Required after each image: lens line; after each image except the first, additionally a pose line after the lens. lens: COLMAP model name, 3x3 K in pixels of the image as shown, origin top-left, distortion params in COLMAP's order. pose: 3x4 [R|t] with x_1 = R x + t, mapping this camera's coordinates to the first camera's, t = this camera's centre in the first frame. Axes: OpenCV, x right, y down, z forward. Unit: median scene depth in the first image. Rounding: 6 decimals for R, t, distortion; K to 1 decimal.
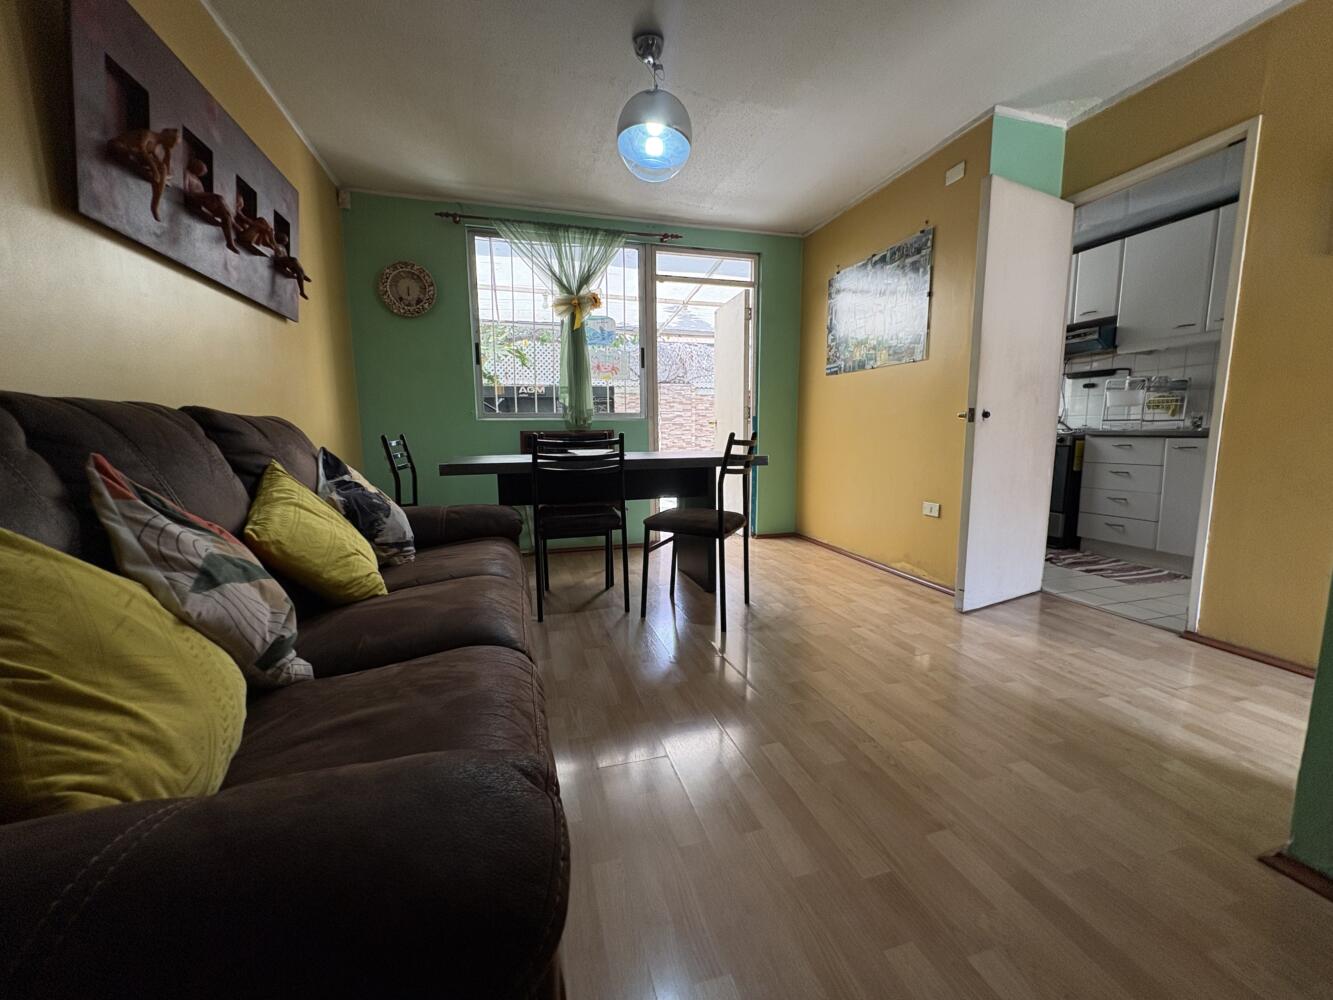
lens RADIAL K [[530.8, 0, 664.9], [0, 530.8, 499.9], [0, 0, 1]] dist [-0.000718, -0.000024]
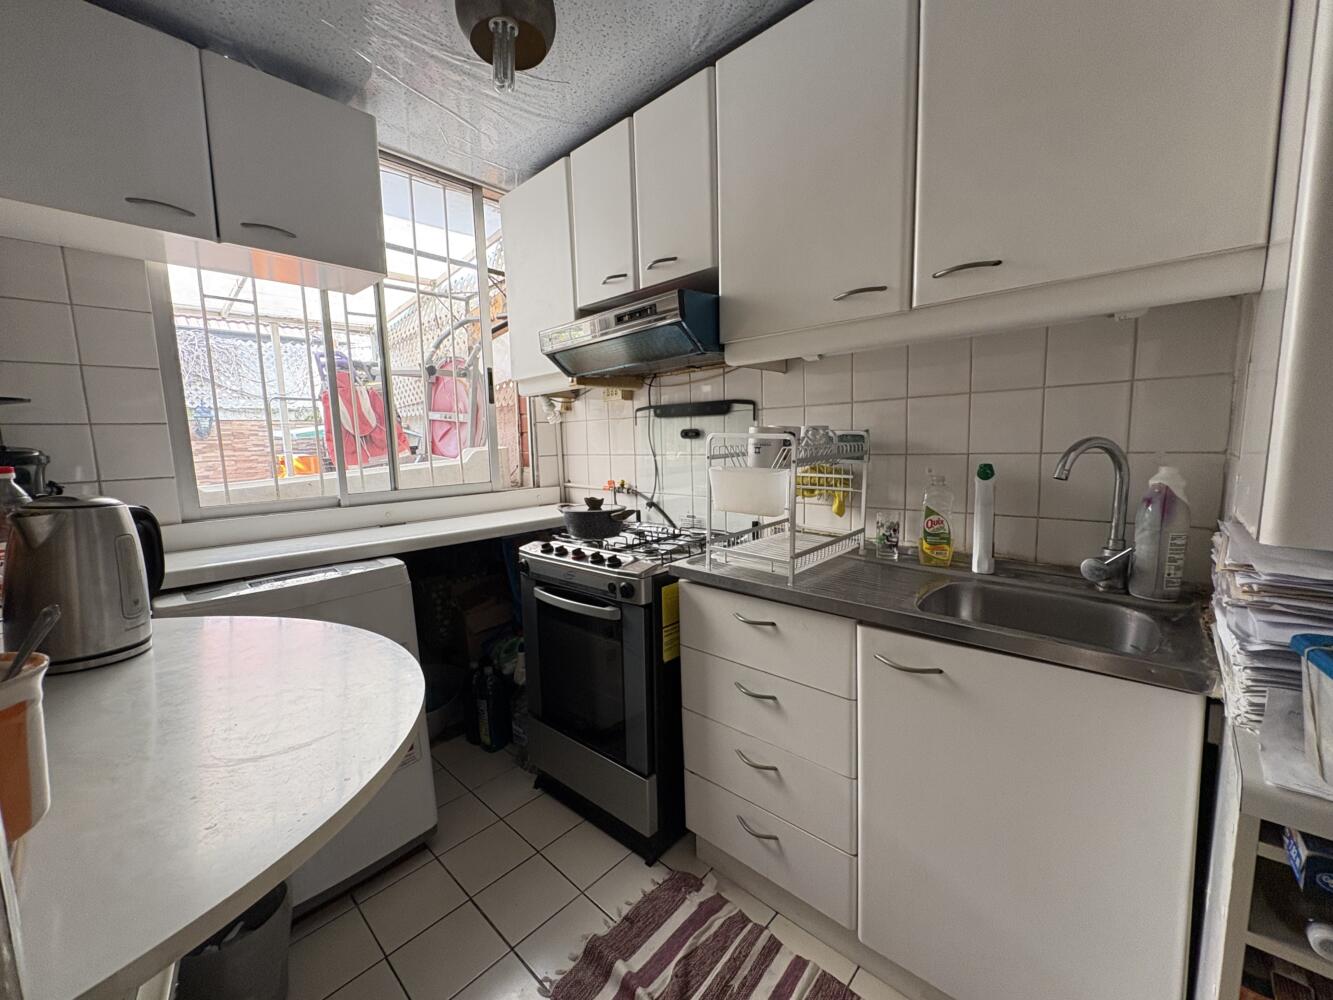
lens RADIAL K [[530.8, 0, 663.6], [0, 530.8, 498.1], [0, 0, 1]] dist [-0.000718, -0.000024]
pose [[0.858667, -0.073541, 0.507231, 0.541248], [0.085964, 0.996298, -0.001076, -0.161275], [-0.505274, 0.044527, 0.861810, 0.614455]]
